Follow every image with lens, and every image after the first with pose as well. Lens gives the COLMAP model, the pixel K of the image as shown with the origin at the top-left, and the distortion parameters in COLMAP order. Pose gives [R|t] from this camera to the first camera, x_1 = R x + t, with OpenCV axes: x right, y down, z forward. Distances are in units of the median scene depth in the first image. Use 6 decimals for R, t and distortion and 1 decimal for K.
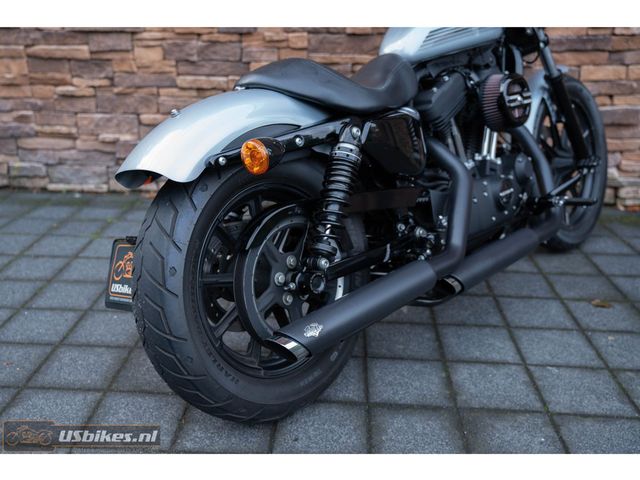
lens RADIAL K [[646.9, 0, 292.4], [0, 646.9, 240.1], [0, 0, 1]] dist [0.030240, 0.000000]
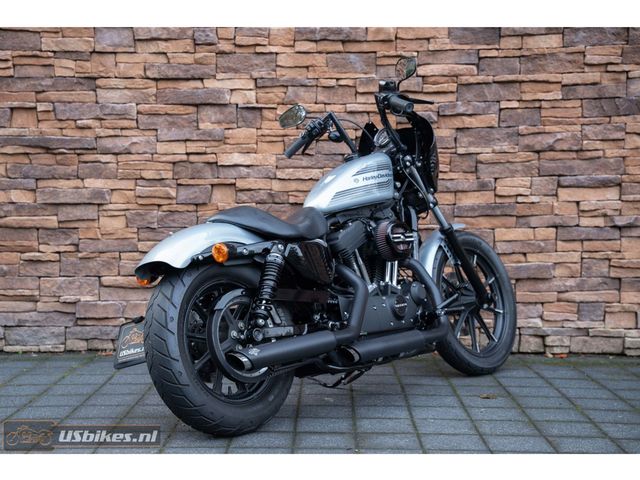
lens RADIAL K [[1020.8, 0, 290.6], [0, 1020.8, 256.8], [0, 0, 1]] dist [0.229593, 0.000000]
pose [[0.999011, -0.010888, 0.043115, 0.005882], [0.022617, 0.959197, -0.281833, 0.272187], [-0.038287, 0.282530, 0.958494, -0.681179]]
